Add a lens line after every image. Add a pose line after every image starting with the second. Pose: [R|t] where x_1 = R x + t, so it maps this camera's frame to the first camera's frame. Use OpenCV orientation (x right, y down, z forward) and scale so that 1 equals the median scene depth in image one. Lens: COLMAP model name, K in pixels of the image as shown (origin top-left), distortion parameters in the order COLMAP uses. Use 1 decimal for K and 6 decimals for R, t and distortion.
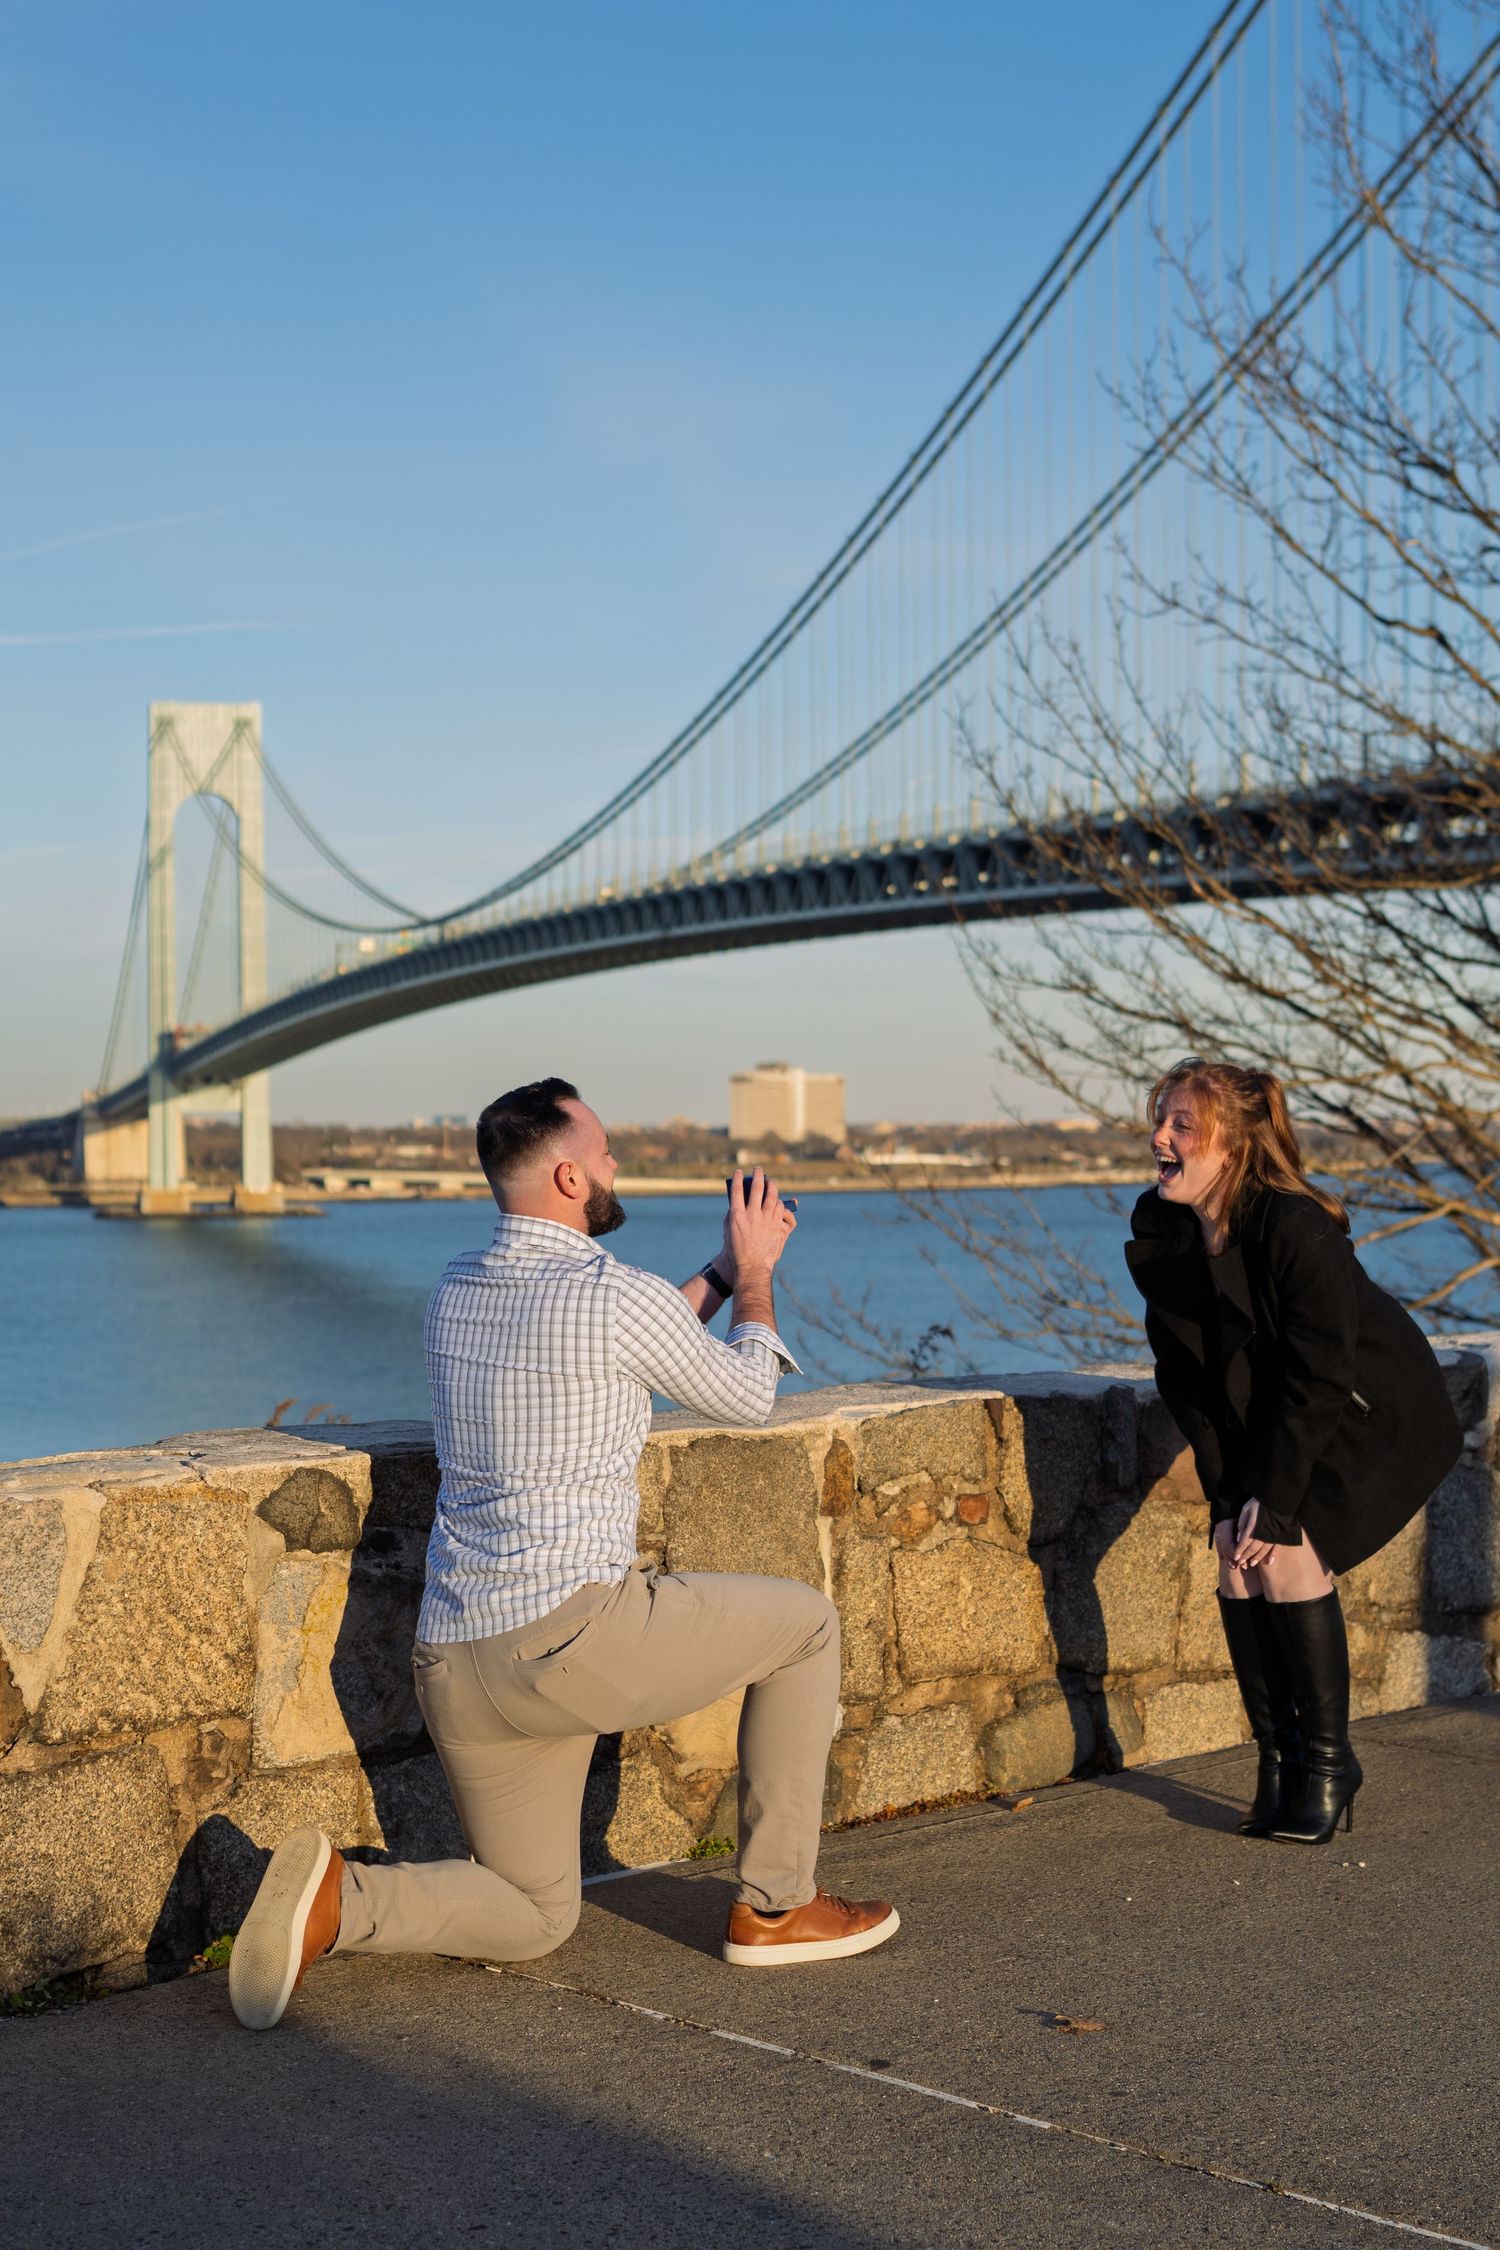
lens RADIAL K [[3576.8, 0, 780.3], [0, 3576.8, 1150.7], [0, 0, 1]] dist [-0.001686, 0.000000]
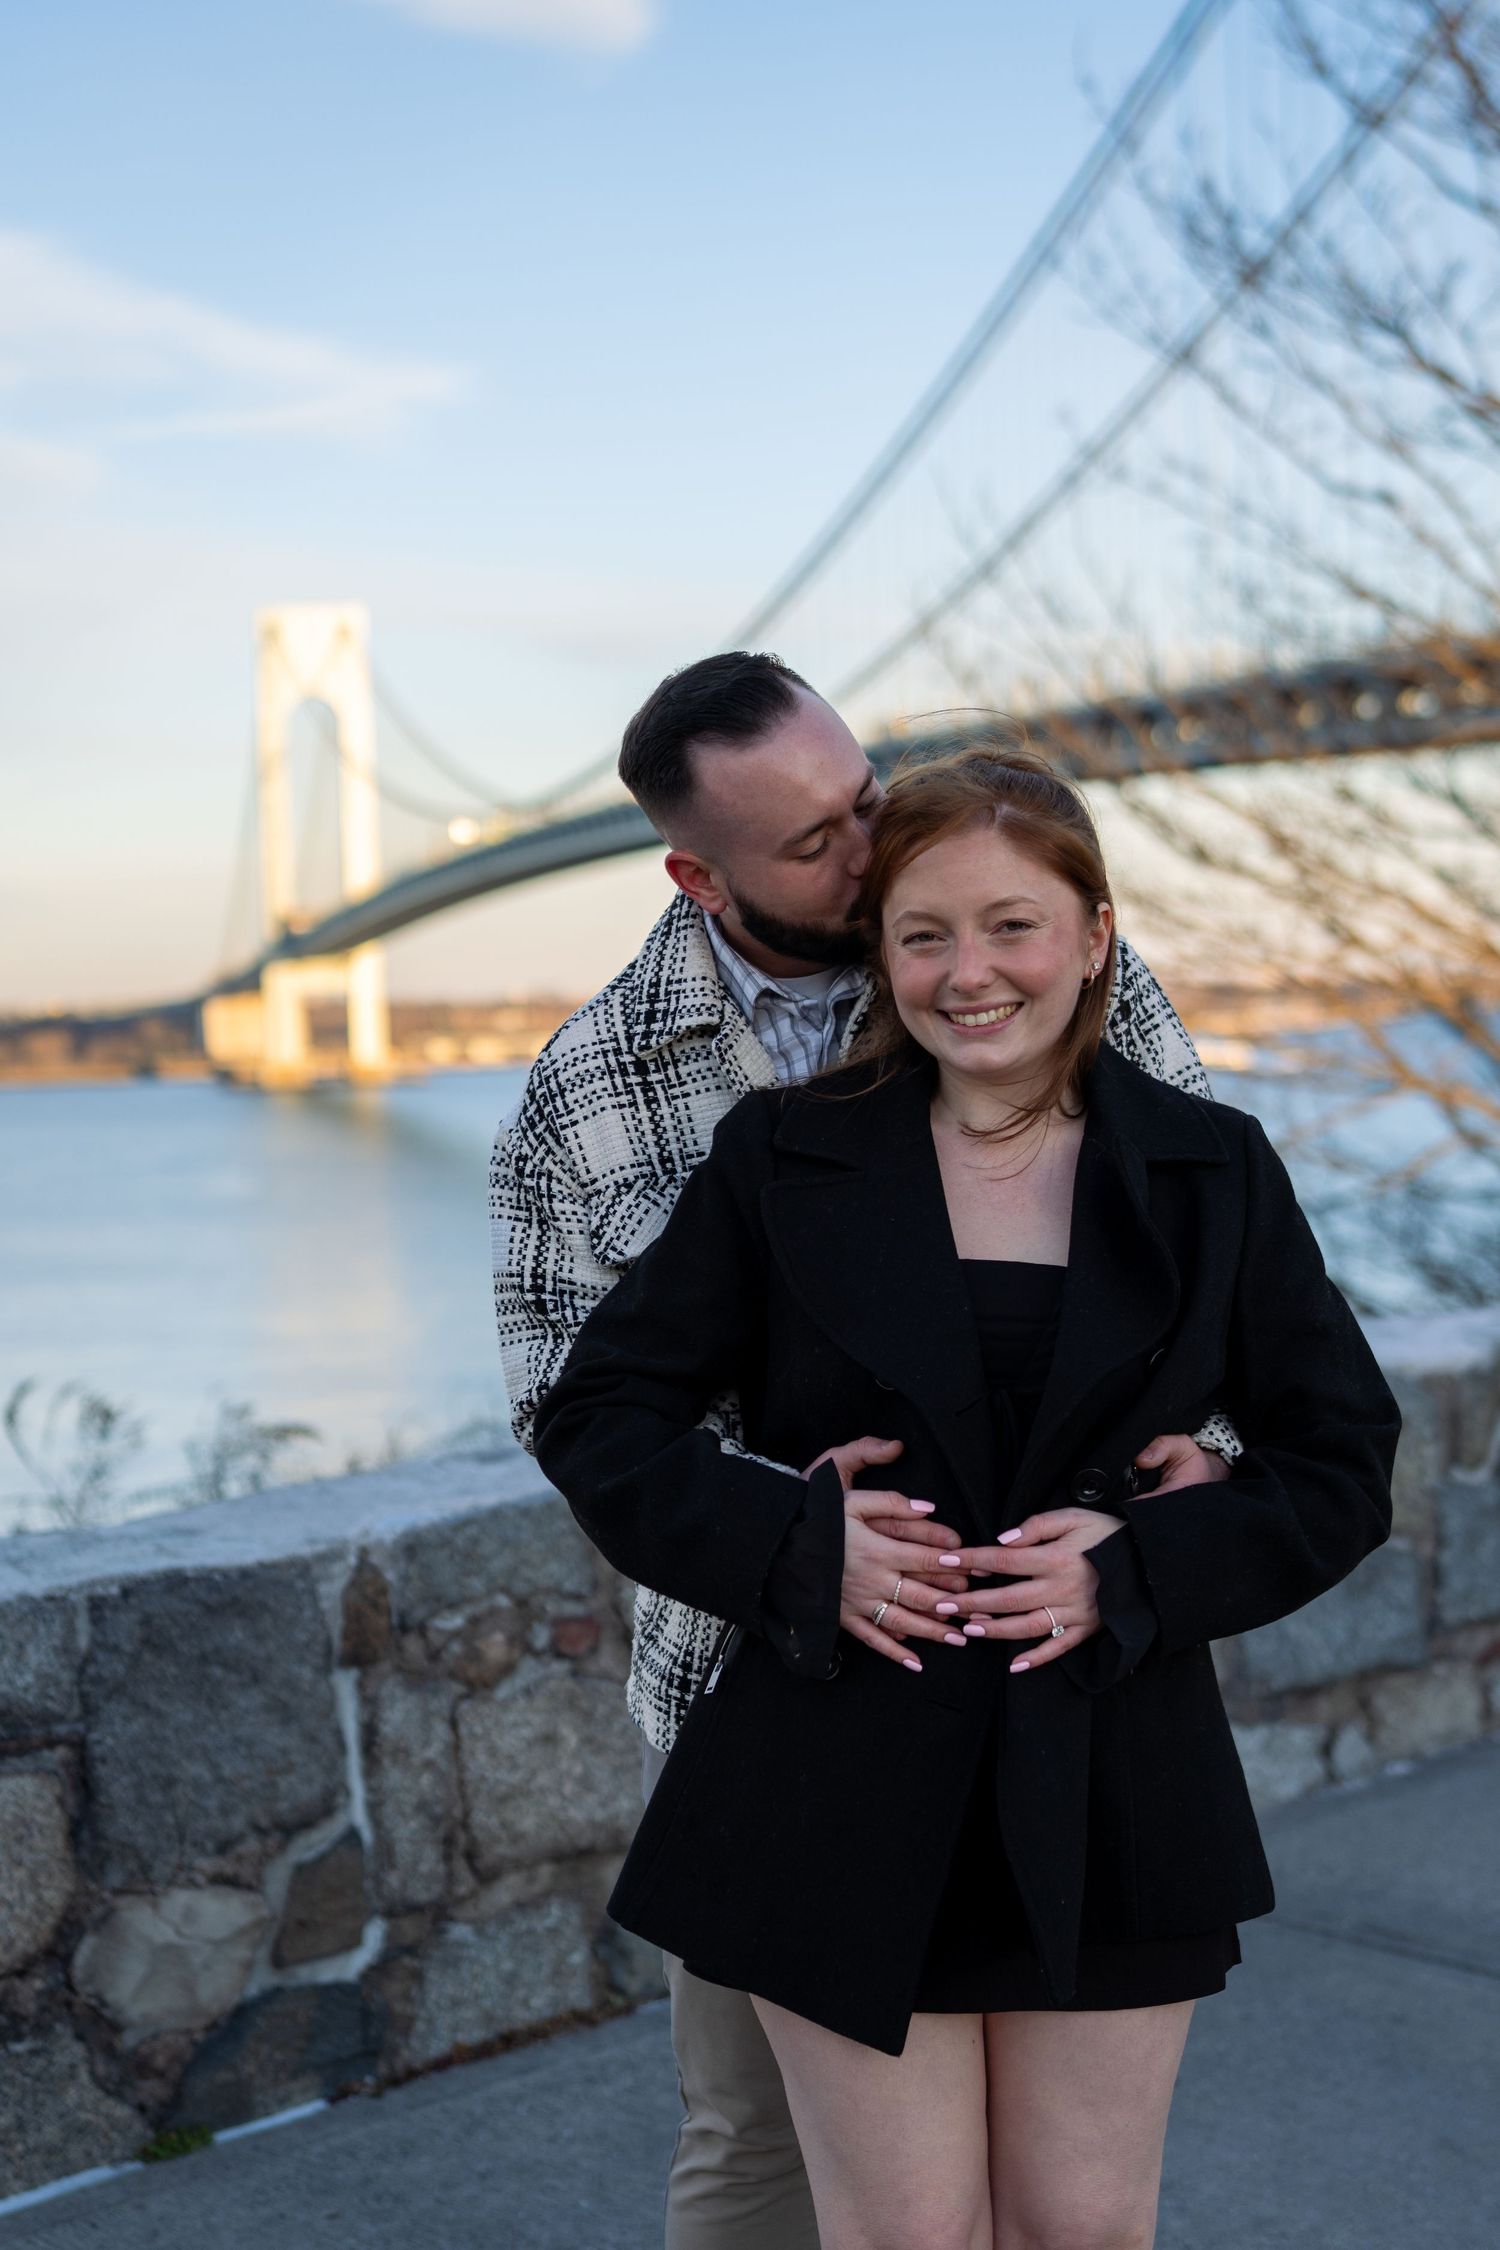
lens RADIAL K [[3275.9, 0, 756.7], [0, 3275.9, 1114.1], [0, 0, 1]] dist [-0.001364, 0.000000]
pose [[0.999239, -0.023199, -0.031346, 0.114296], [0.024193, 0.999204, 0.031711, -0.029243], [0.030585, -0.032445, 0.999005, 0.317625]]
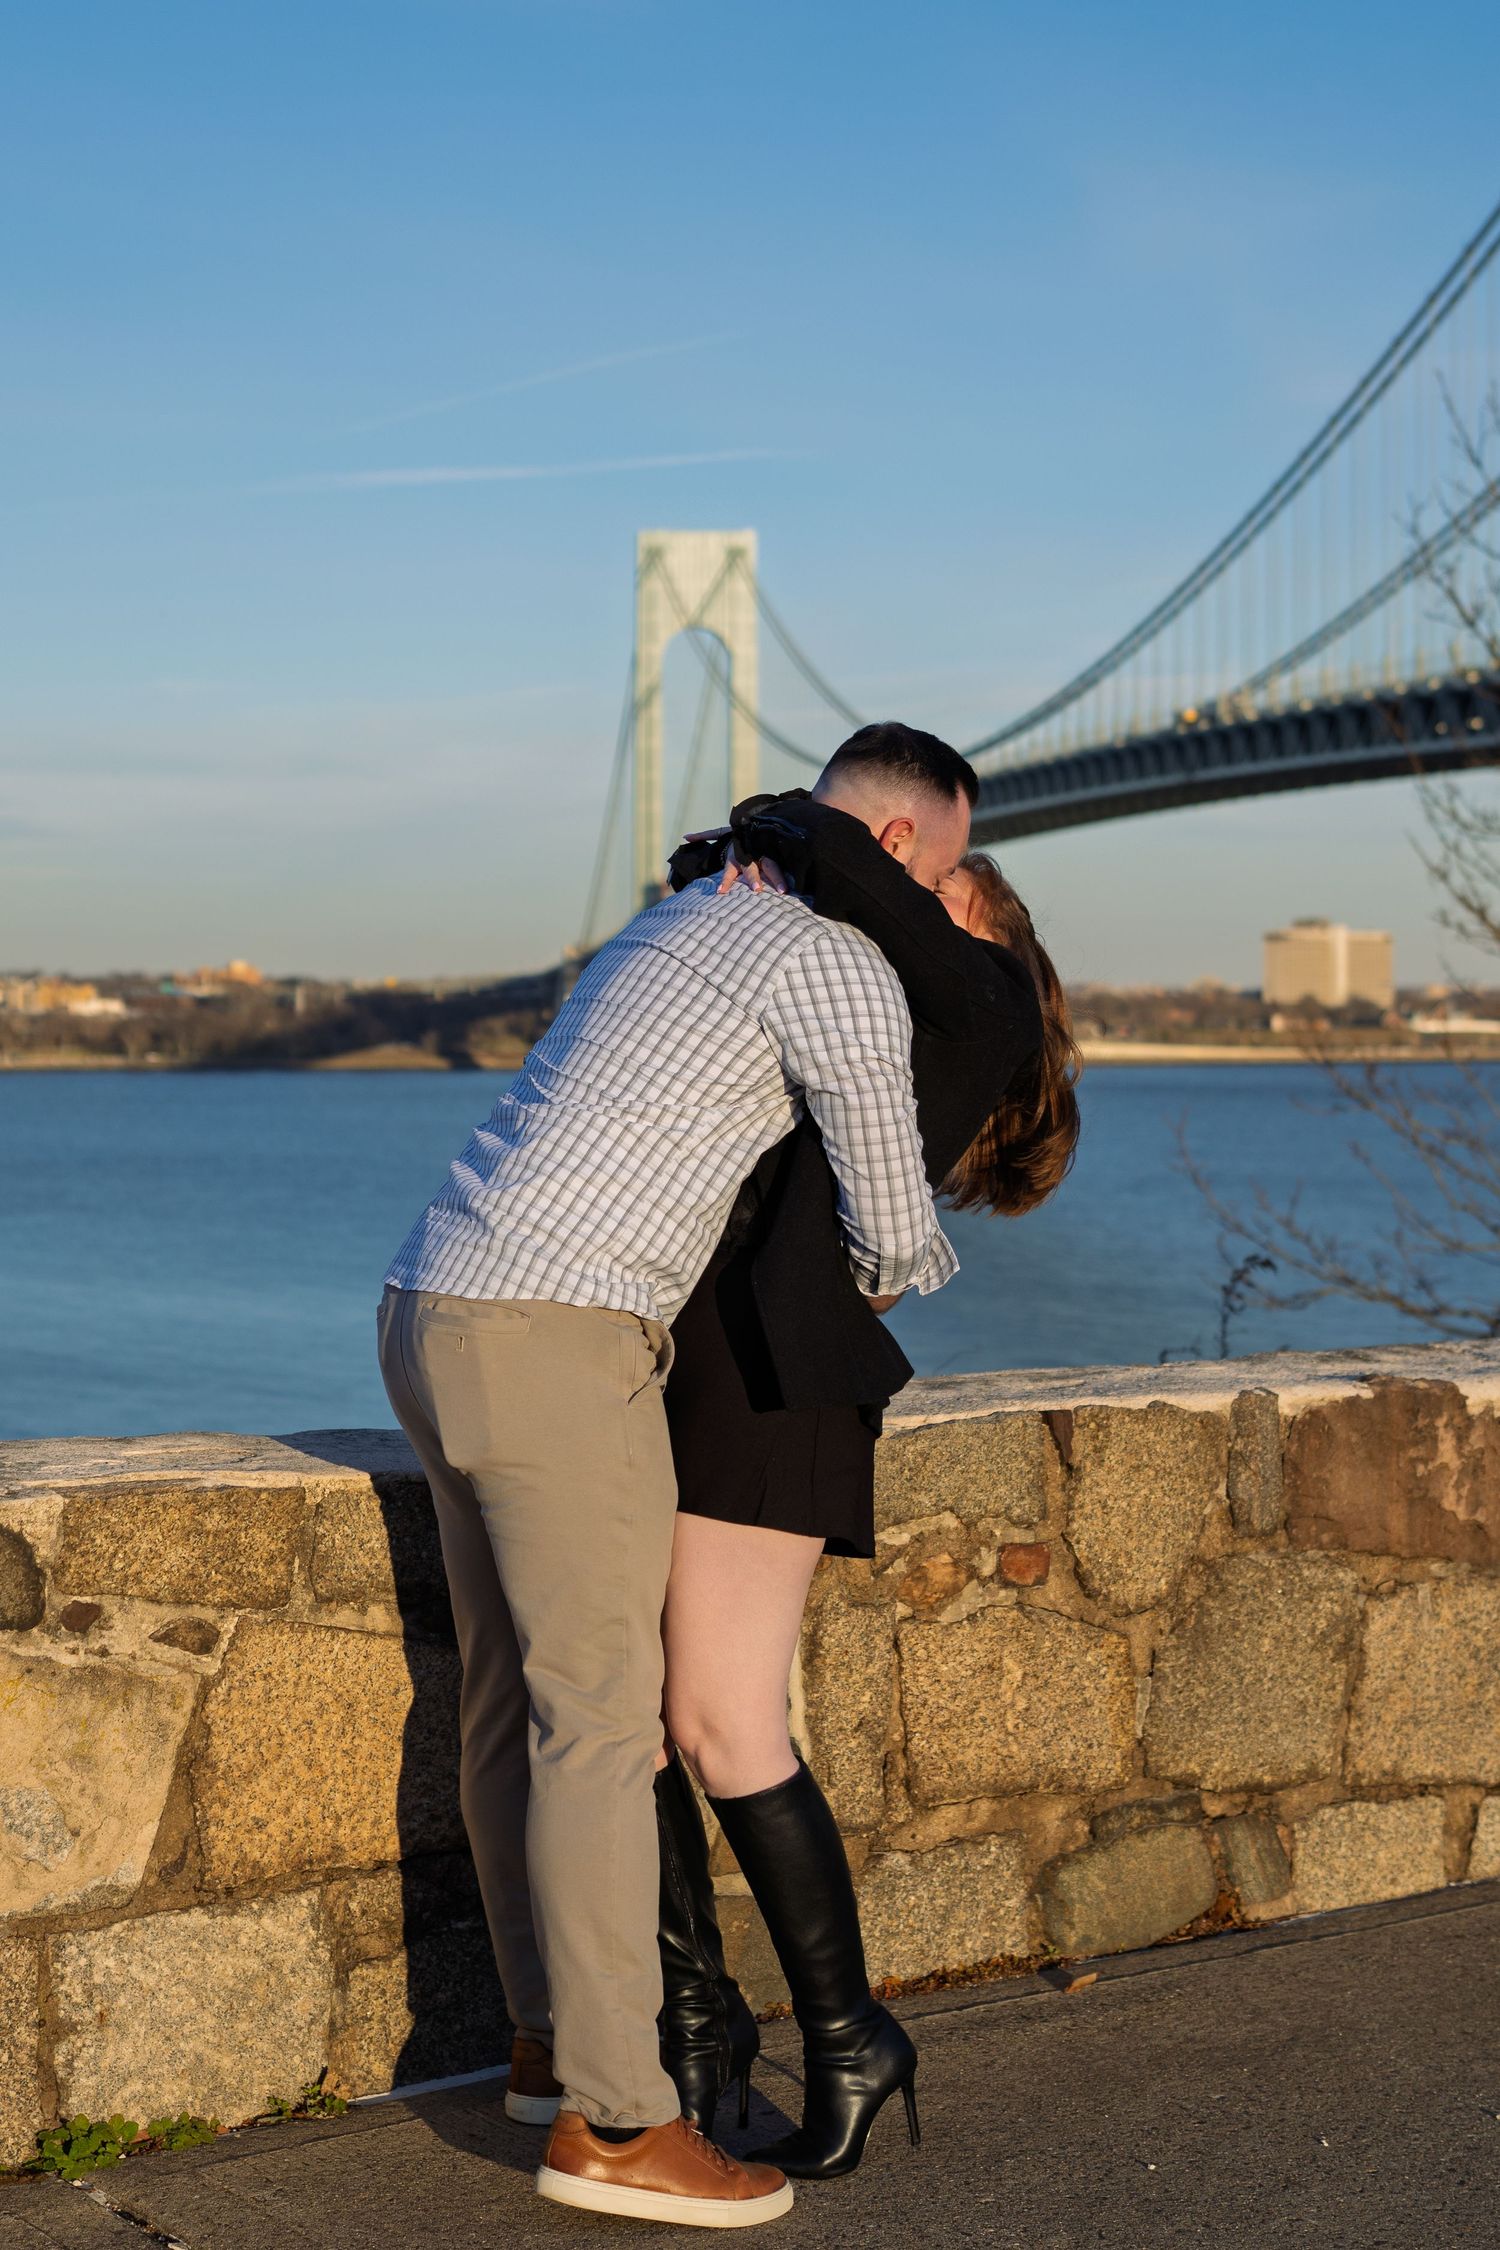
lens RADIAL K [[3868.3, 0, 690.0], [0, 3868.3, 937.9], [0, 0, 1]] dist [0.003749, 0.000000]
pose [[0.986692, 0.005220, -0.162517, 0.112512], [-0.008350, 0.999792, -0.018585, -0.011216], [0.162386, 0.019694, 0.986531, 0.212923]]
